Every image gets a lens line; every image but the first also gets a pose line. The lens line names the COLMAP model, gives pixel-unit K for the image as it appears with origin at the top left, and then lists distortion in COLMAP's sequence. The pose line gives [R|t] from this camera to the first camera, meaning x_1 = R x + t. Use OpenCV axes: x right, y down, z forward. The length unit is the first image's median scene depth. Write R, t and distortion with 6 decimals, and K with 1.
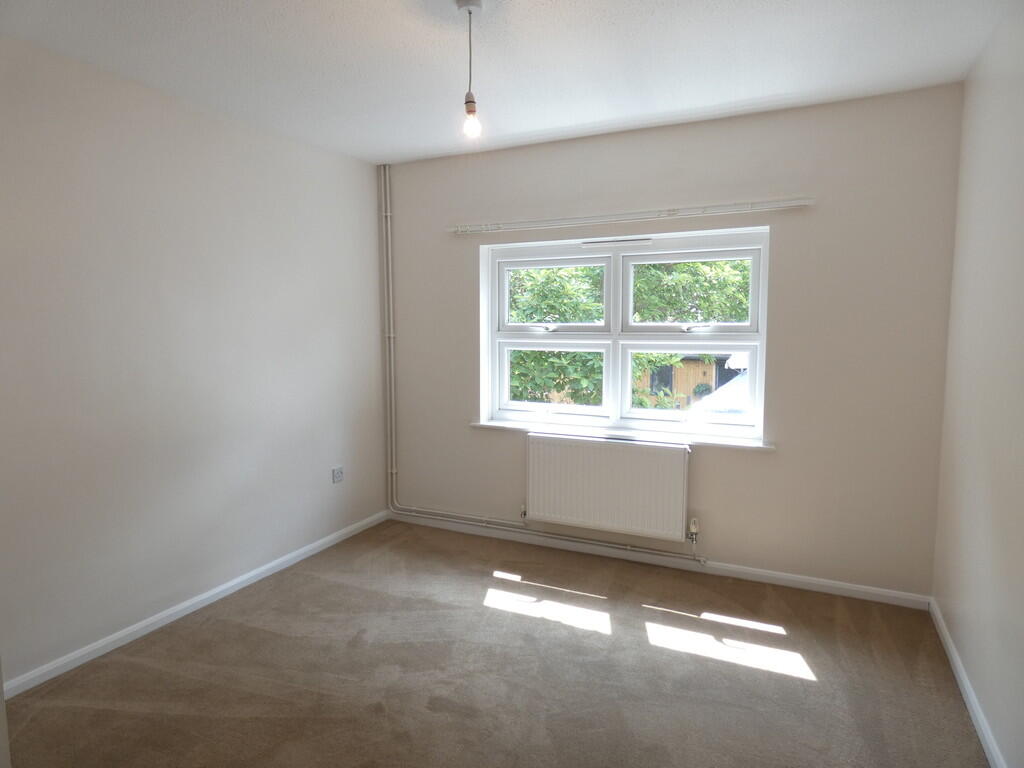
lens RADIAL K [[610.8, 0, 512.0], [0, 610.8, 384.0], [0, 0, 1]] dist [0.027404, -0.000497]
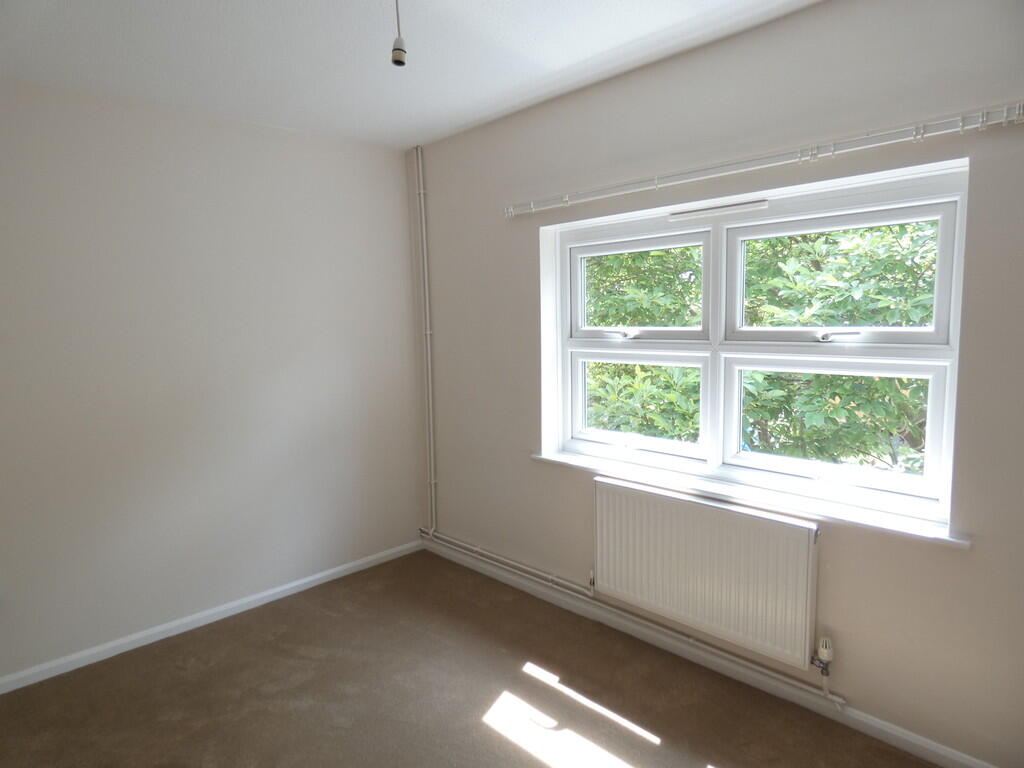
lens RADIAL K [[595.8, 0, 539.8], [0, 595.8, 381.7], [0, 0, 1]] dist [0.027705, 0.000723]
pose [[0.958231, 0.027348, -0.284683, 0.173298], [-0.029190, 0.999571, -0.002228, -0.031035], [0.284500, 0.010444, 0.958619, 0.297922]]
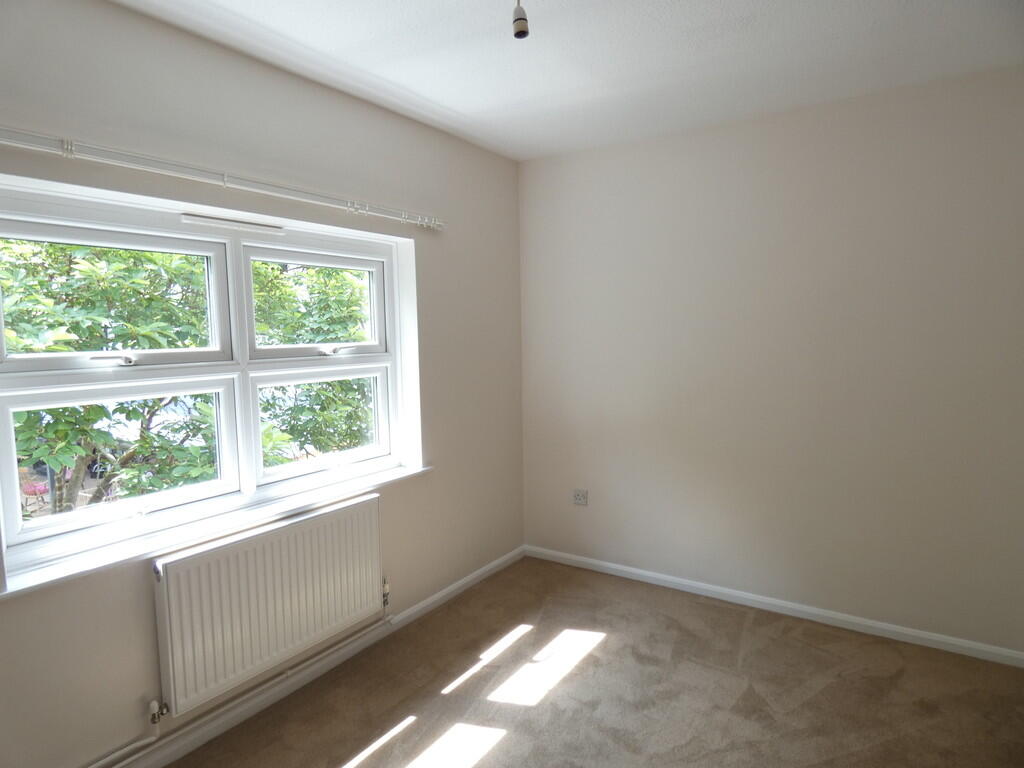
lens RADIAL K [[610.8, 0, 512.0], [0, 610.8, 384.0], [0, 0, 1]] dist [0.027404, -0.000497]
pose [[0.149249, -0.079138, 0.985628, -0.444495], [0.135490, 0.989027, 0.058894, -0.059554], [-0.979473, 0.124753, 0.158334, 0.621343]]
